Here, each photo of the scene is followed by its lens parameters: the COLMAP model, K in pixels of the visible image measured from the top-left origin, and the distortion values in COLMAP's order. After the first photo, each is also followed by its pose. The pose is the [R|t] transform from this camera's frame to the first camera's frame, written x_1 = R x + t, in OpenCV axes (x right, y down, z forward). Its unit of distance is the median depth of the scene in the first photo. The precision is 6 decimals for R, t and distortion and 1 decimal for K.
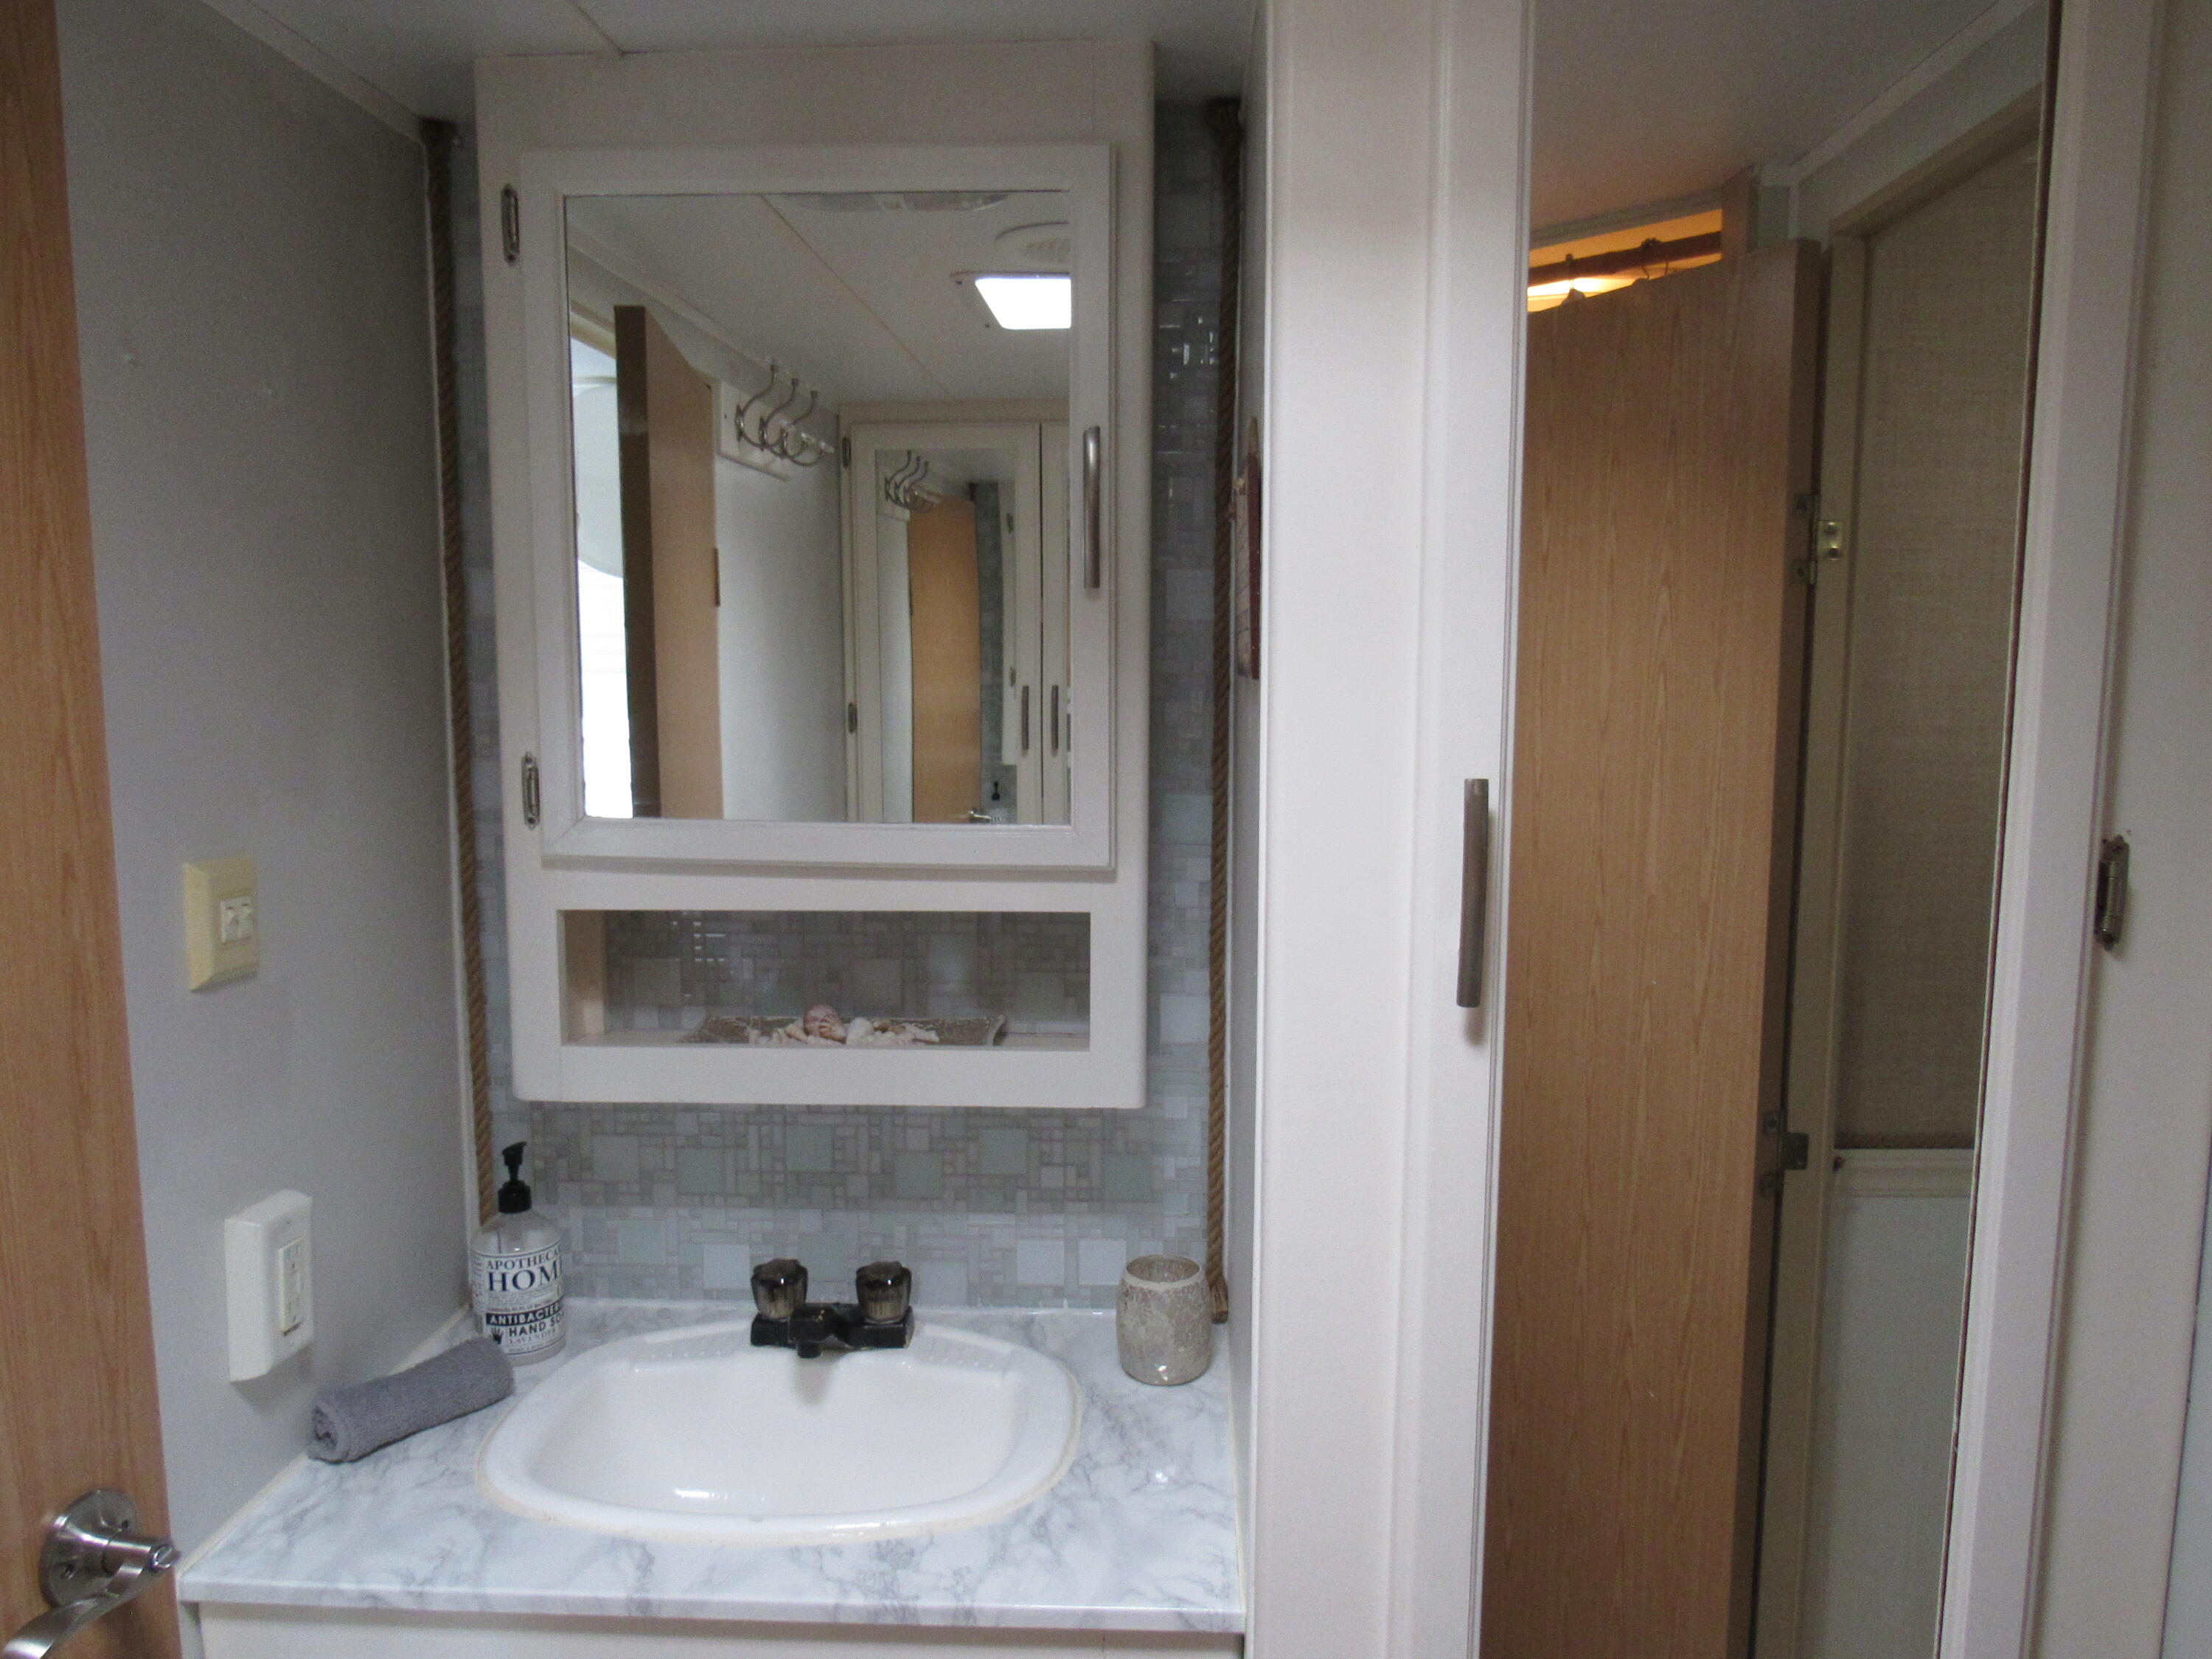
lens RADIAL K [[1598.3, 0, 1104.0], [0, 1598.3, 823.7], [0, 0, 1]] dist [-0.026652, 0.014934]
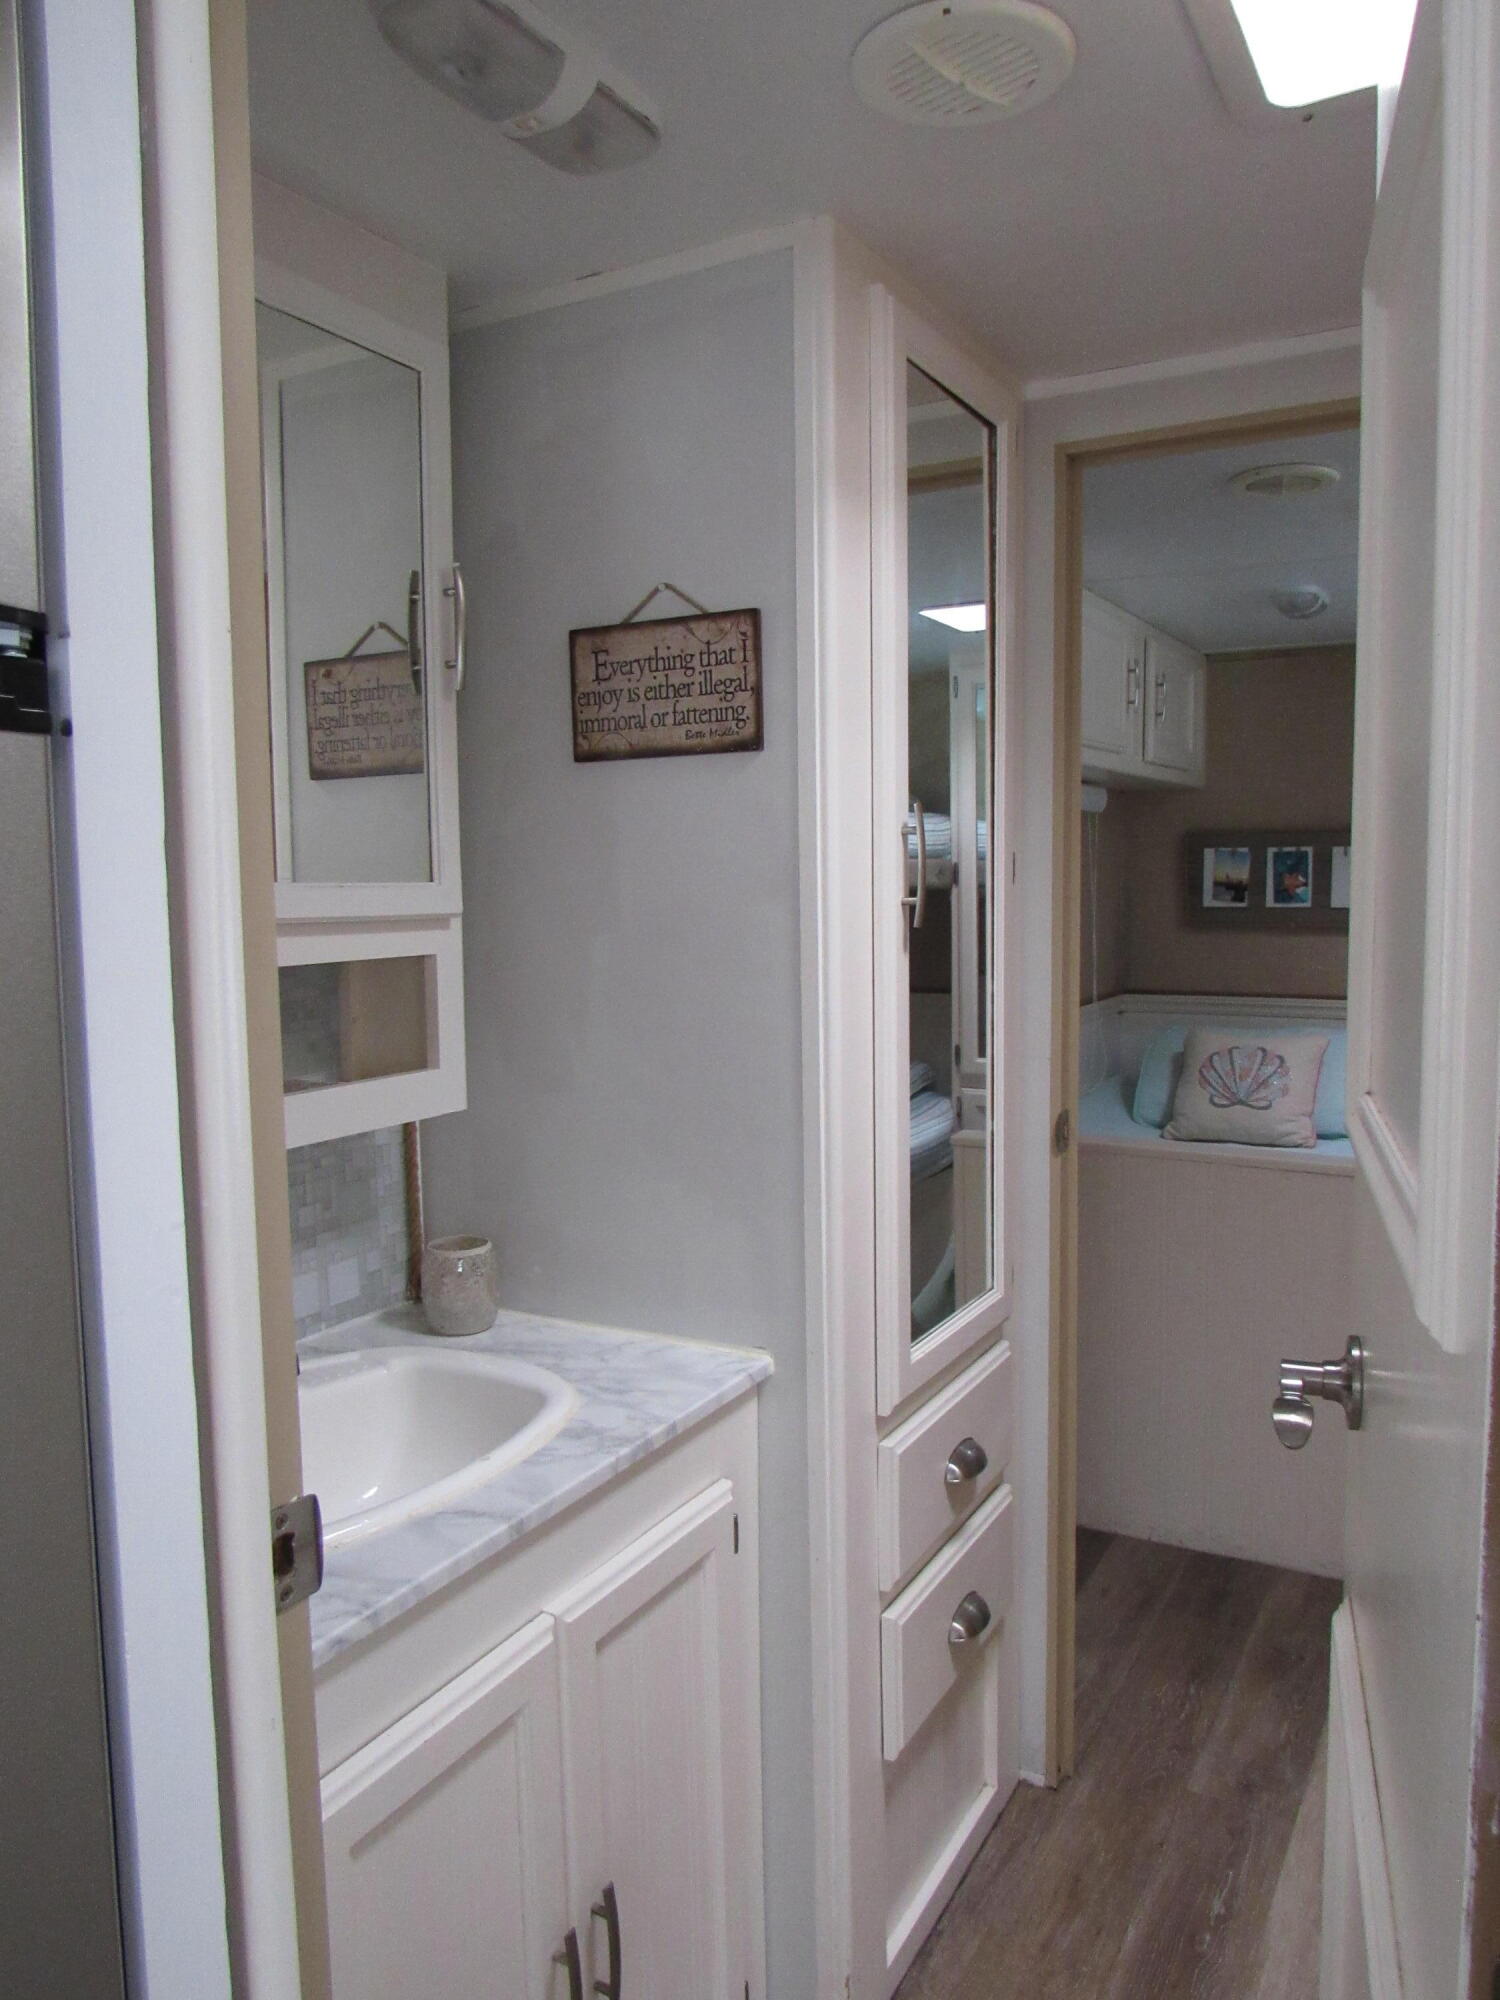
lens RADIAL K [[1445.1, 0, 741.8], [0, 1445.1, 999.6], [0, 0, 1]] dist [-0.026652, 0.014934]
pose [[0.439200, -0.074143, 0.895325, -1.074462], [0.112237, 0.993309, 0.027199, 0.103038], [-0.891351, 0.088543, 0.444583, 0.351875]]
